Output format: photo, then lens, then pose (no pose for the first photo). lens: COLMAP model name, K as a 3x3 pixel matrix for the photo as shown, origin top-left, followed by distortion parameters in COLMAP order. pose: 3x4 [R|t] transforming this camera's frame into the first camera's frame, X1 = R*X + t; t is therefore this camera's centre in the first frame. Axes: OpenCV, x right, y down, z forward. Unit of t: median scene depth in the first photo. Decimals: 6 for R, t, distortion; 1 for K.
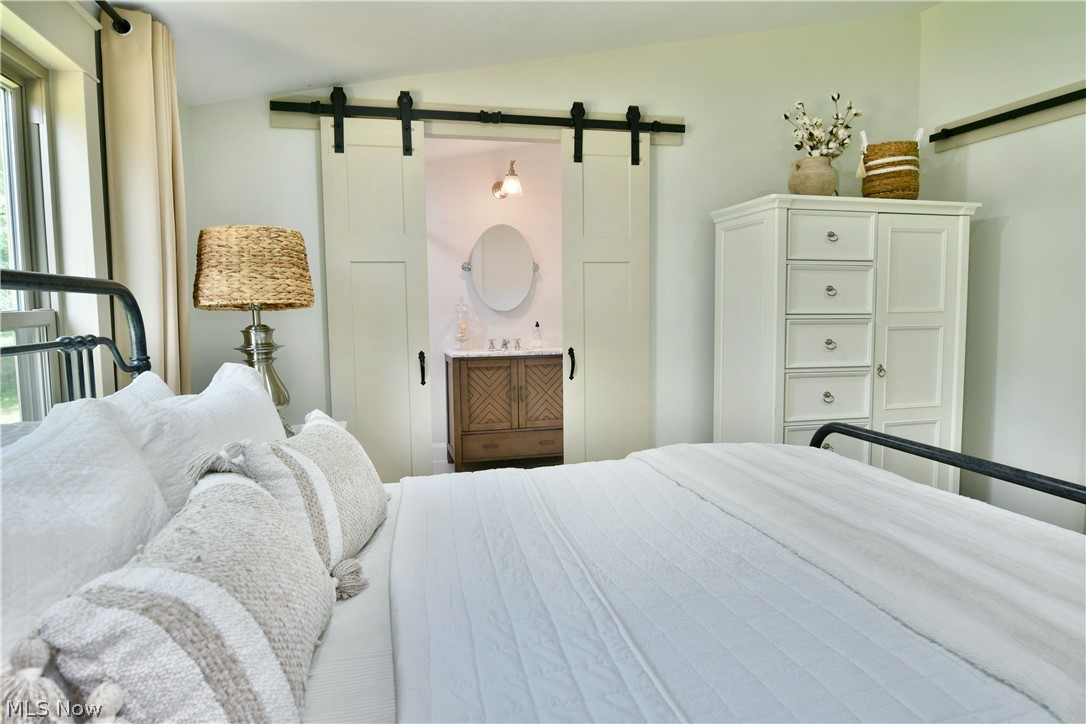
lens RADIAL K [[665.2, 0, 545.0], [0, 665.2, 363.2], [0, 0, 1]] dist [-0.015460, 0.002139]
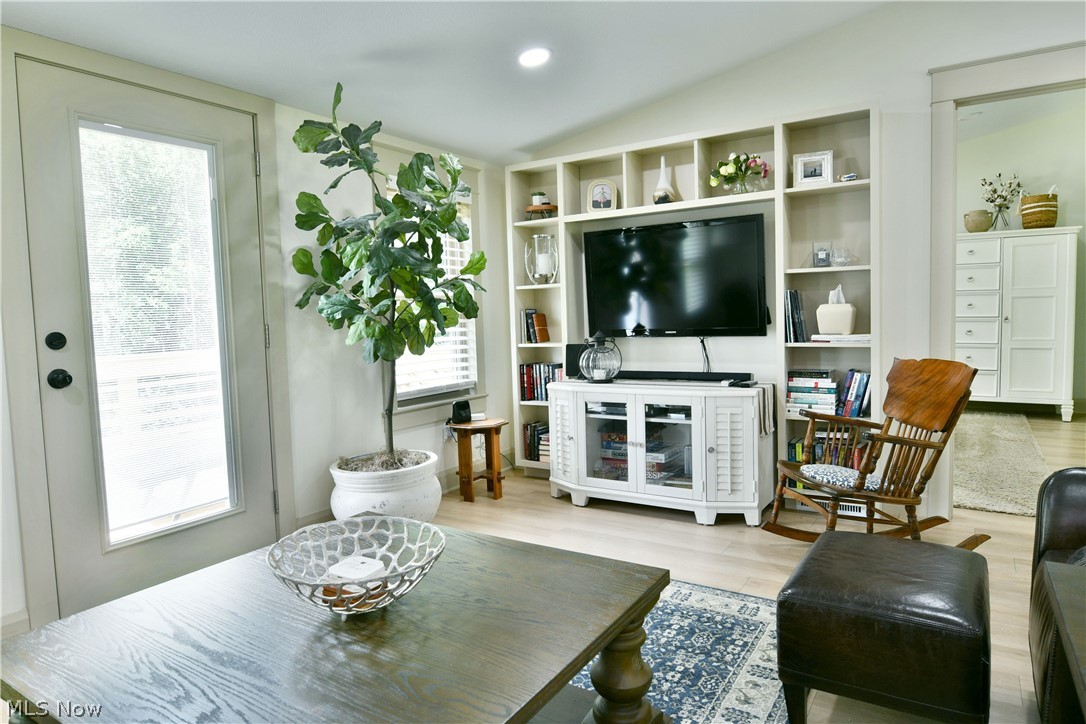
lens RADIAL K [[665.2, 0, 544.8], [0, 665.2, 361.3], [0, 0, 1]] dist [-0.015460, 0.002139]
pose [[0.699600, 0.051768, -0.712657, 0.980348], [-0.043347, 0.998610, 0.029987, 0.138384], [0.713219, 0.009913, 0.700871, -1.343431]]
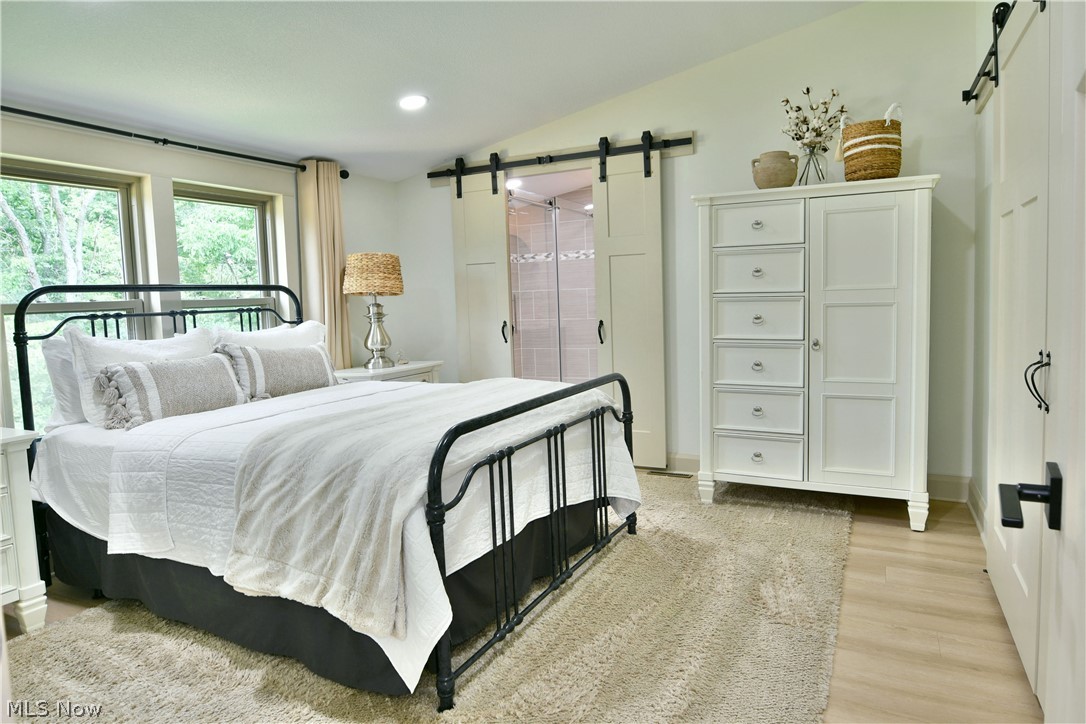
lens RADIAL K [[665.2, 0, 537.0], [0, 665.2, 354.0], [0, 0, 1]] dist [-0.015460, 0.002139]
pose [[0.756718, 0.046305, -0.652099, 0.901546], [-0.036952, 0.998923, 0.028052, 0.013023], [0.652696, 0.002869, 0.757614, -0.110817]]
